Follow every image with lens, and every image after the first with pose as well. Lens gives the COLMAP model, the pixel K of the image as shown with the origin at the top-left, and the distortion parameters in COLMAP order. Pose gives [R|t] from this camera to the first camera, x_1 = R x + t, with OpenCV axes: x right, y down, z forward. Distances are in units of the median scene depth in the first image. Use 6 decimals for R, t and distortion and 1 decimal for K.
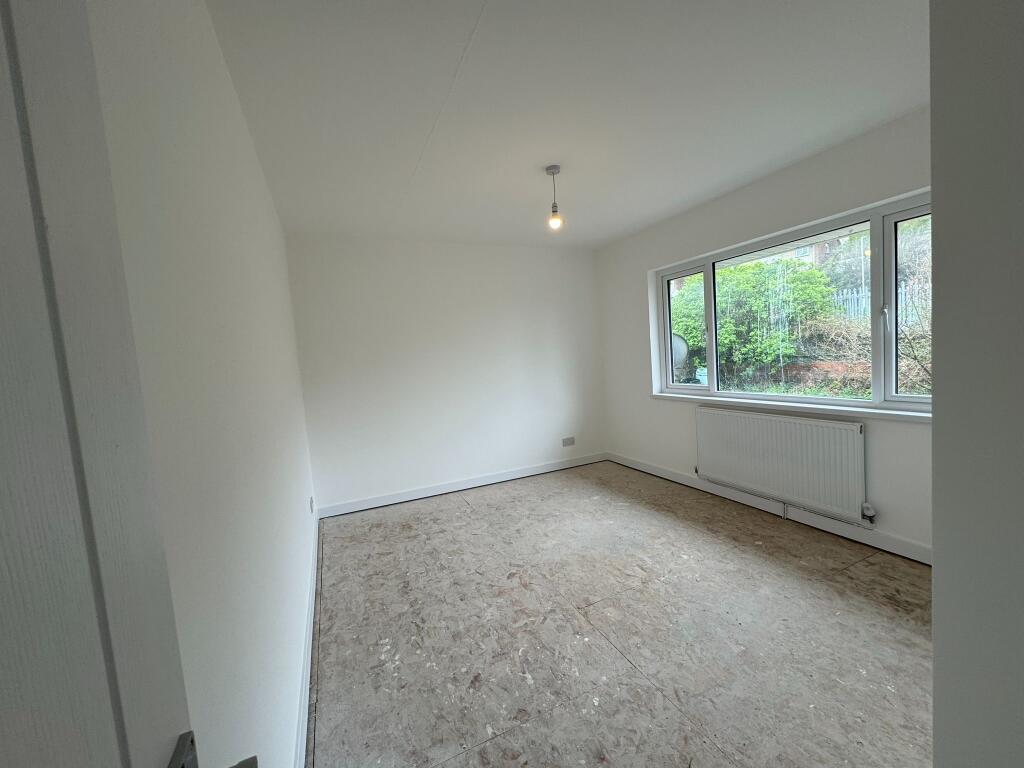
lens RADIAL K [[411.0, 0, 512.0], [0, 411.0, 379.6], [0, 0, 1]] dist [-0.001889, 0.000502]
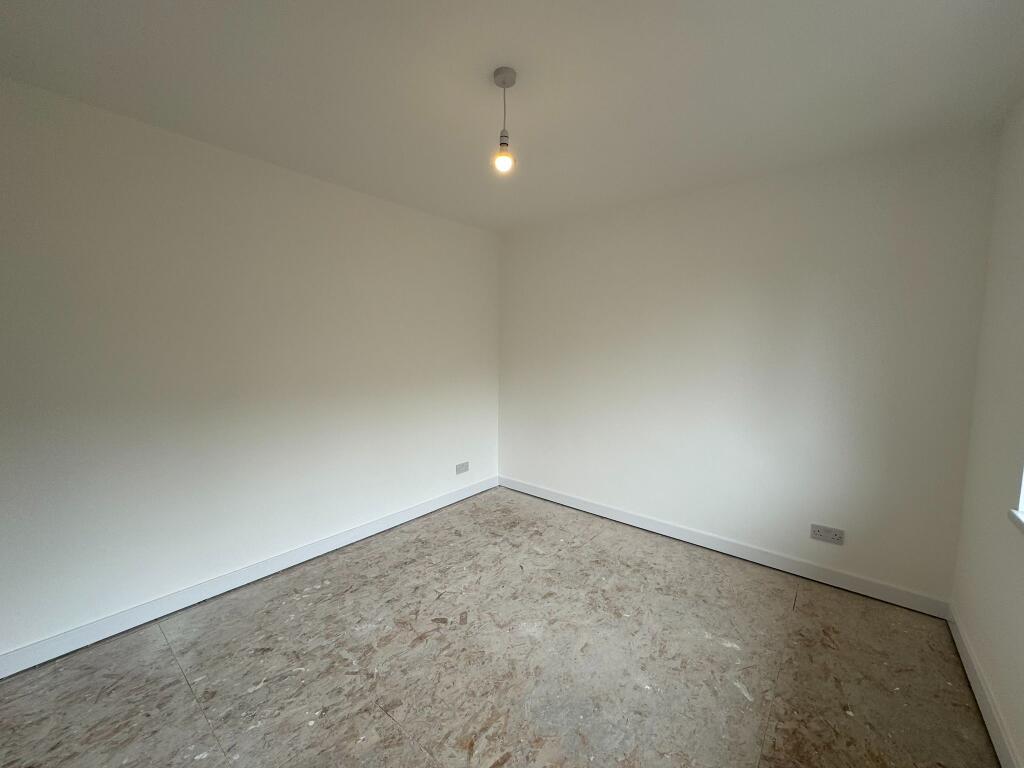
lens RADIAL K [[411.0, 0, 512.7], [0, 411.0, 384.5], [0, 0, 1]] dist [-0.001889, 0.000502]
pose [[0.433614, 0.156822, -0.887348, 0.568128], [-0.096153, 0.987170, 0.127477, -0.092868], [0.895954, 0.030045, 0.443129, 0.580897]]
